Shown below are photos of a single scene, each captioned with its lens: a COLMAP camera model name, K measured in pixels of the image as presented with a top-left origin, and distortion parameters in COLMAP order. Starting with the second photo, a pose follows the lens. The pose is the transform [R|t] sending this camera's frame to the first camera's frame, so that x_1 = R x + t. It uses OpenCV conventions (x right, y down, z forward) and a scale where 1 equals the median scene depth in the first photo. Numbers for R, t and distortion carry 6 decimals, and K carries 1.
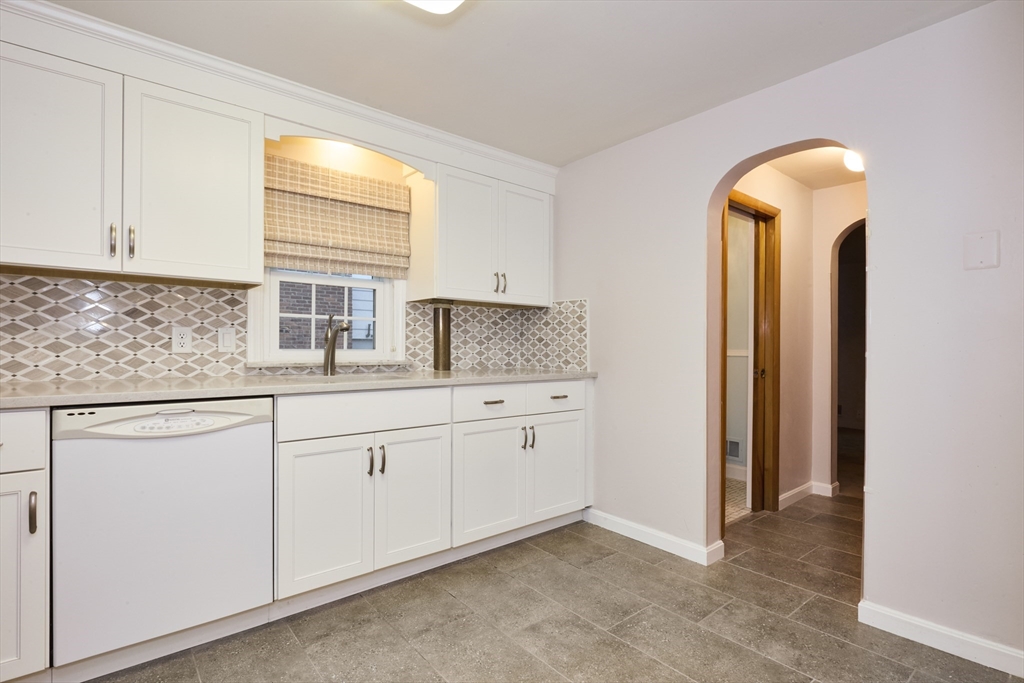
lens RADIAL K [[494.5, 0, 512.1], [0, 494.5, 344.3], [0, 0, 1]] dist [-0.002888, -0.000762]
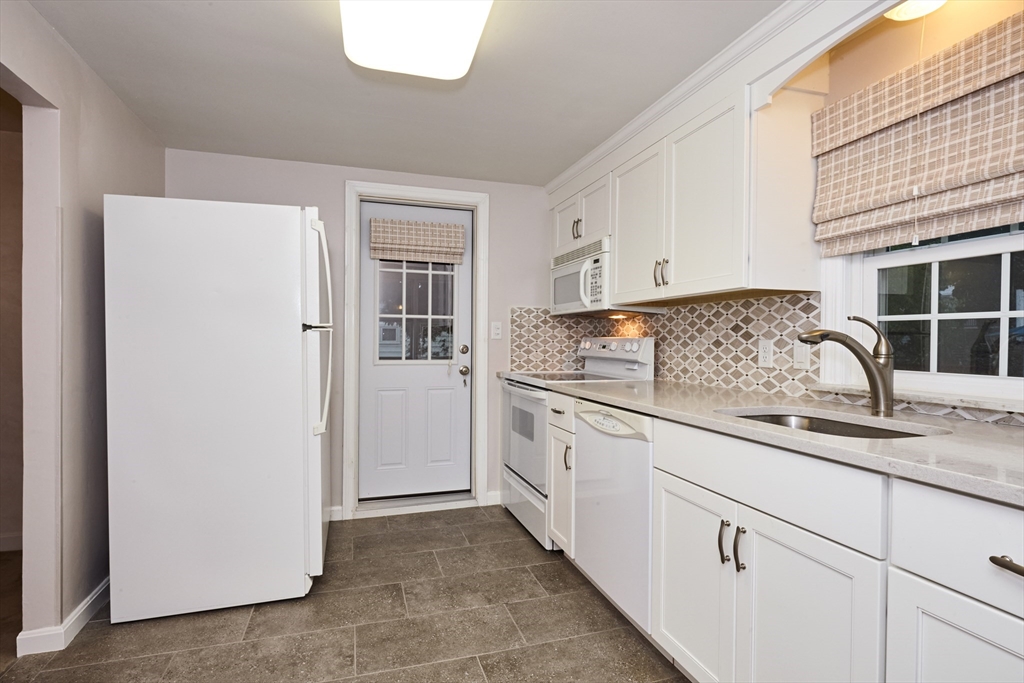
lens RADIAL K [[494.5, 0, 510.0], [0, 494.5, 342.7], [0, 0, 1]] dist [-0.002888, -0.000762]
pose [[-0.364841, -0.005376, -0.931054, 0.393939], [-0.007160, 0.999970, -0.002968, -0.023234], [0.931042, 0.005584, -0.364869, 0.876571]]
